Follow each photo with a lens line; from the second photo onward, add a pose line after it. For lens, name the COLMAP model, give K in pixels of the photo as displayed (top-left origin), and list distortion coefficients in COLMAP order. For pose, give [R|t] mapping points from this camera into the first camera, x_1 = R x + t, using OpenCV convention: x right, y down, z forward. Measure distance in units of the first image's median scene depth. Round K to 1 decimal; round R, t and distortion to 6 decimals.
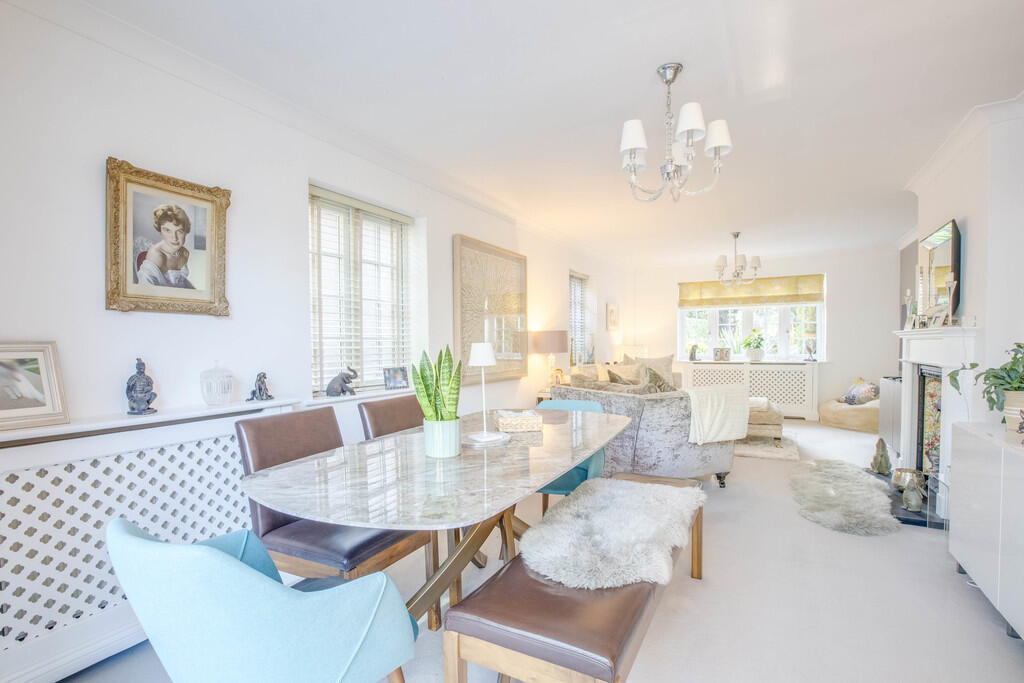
lens RADIAL K [[482.2, 0, 516.2], [0, 482.2, 348.7], [0, 0, 1]] dist [-0.021528, 0.006116]
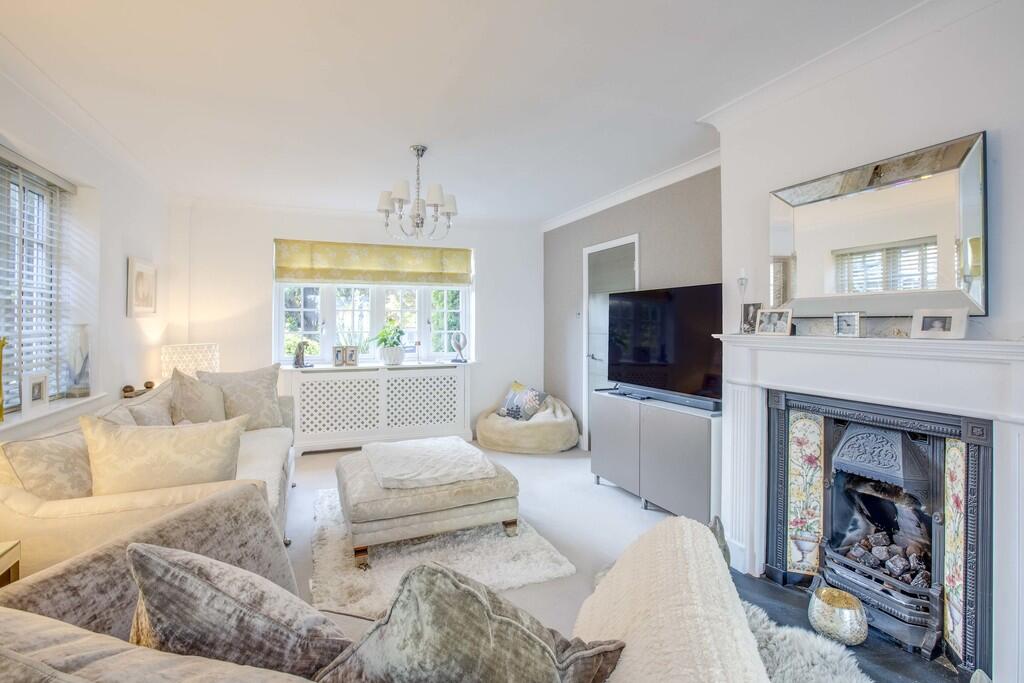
lens RADIAL K [[482.2, 0, 503.5], [0, 482.2, 318.3], [0, 0, 1]] dist [-0.021528, 0.006116]
pose [[0.648228, 0.016682, 0.761263, 0.076713], [0.003482, 0.999685, -0.024871, -0.023195], [-0.761438, 0.018773, 0.647966, 0.441090]]
